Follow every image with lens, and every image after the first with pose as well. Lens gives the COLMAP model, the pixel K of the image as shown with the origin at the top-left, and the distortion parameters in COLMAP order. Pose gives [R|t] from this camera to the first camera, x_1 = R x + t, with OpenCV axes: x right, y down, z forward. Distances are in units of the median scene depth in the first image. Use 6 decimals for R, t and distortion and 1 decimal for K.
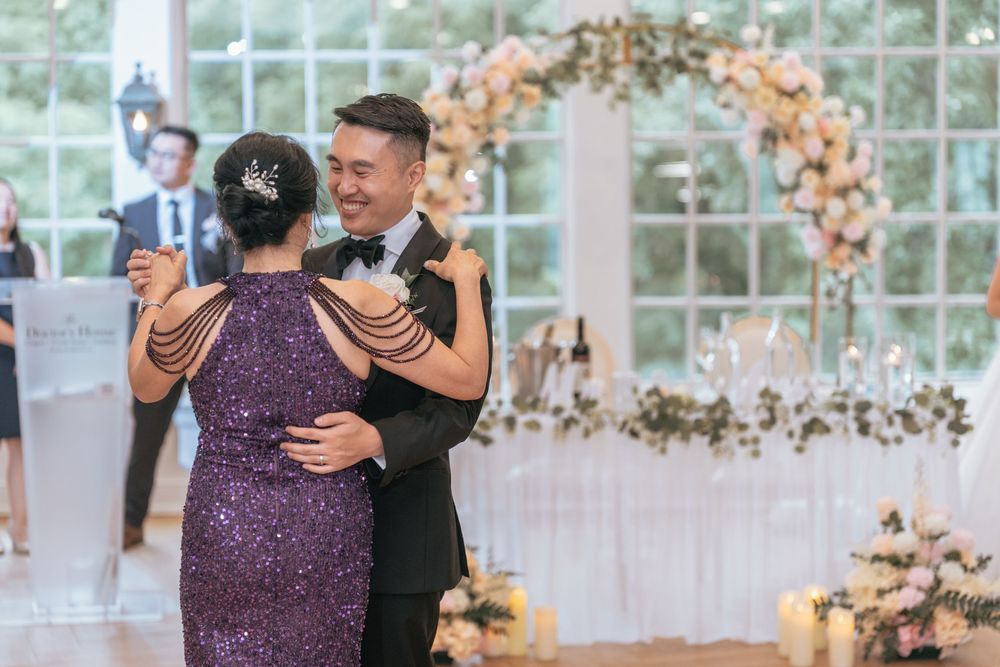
lens RADIAL K [[2054.2, 0, 491.0], [0, 2054.2, 327.6], [0, 0, 1]] dist [-0.001859, 0.000000]
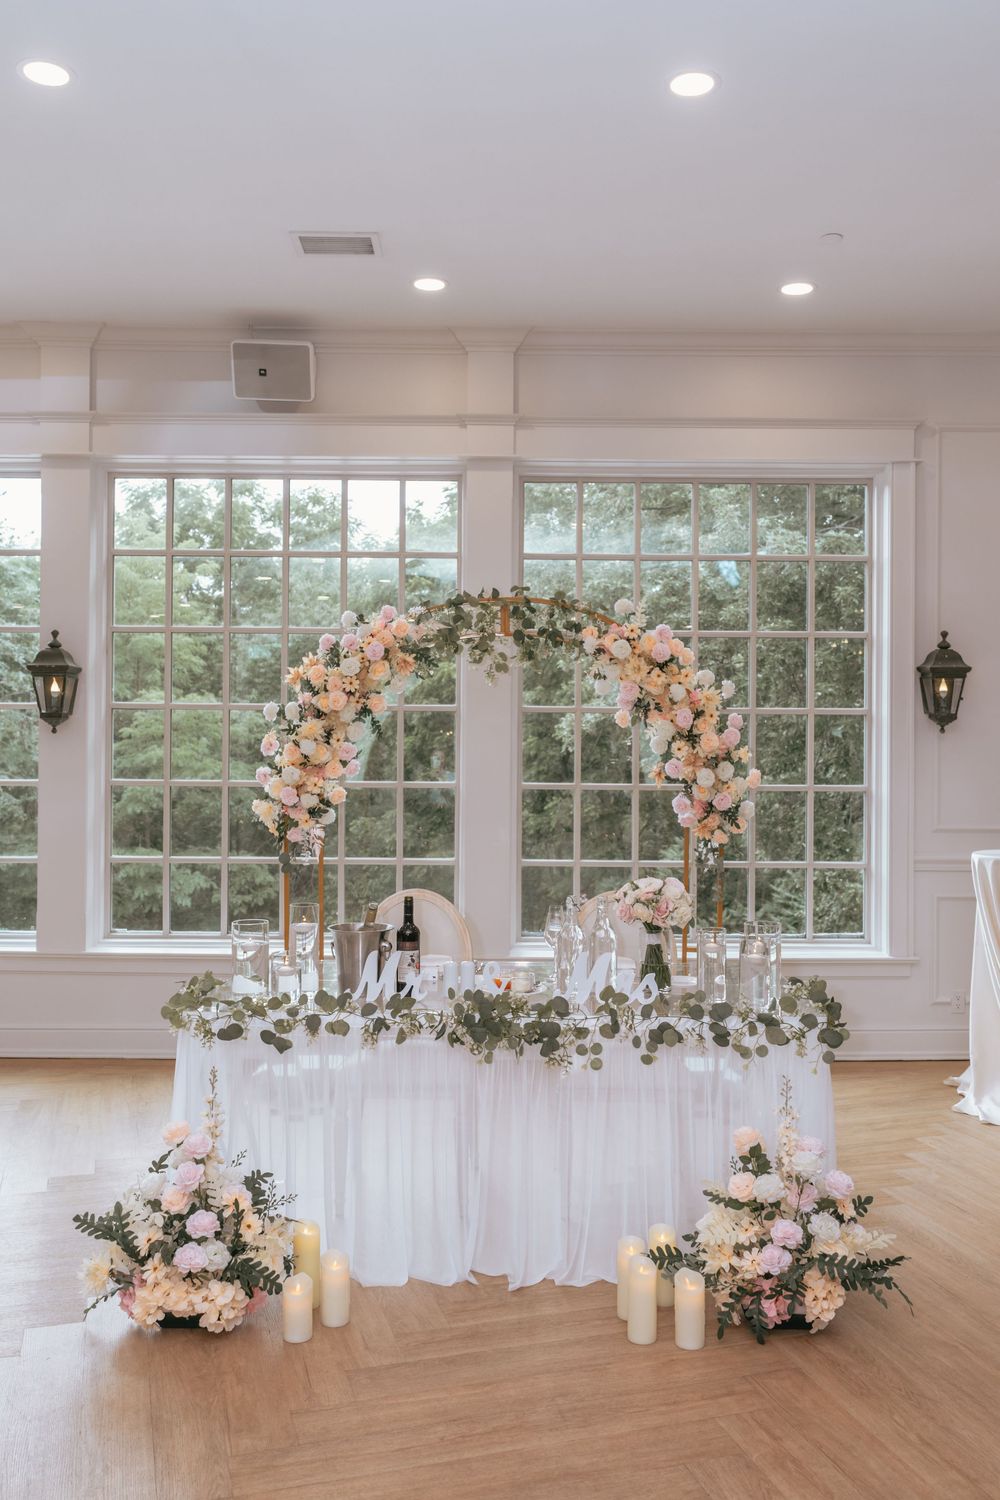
lens RADIAL K [[1269.5, 0, 526.8], [0, 1269.5, 748.7], [0, 0, 1]] dist [0.012330, -0.036470]
pose [[0.999900, 0.013444, -0.004274, 0.100099], [-0.013721, 0.997224, -0.073178, -0.031238], [0.003278, 0.073230, 0.997310, 0.458043]]
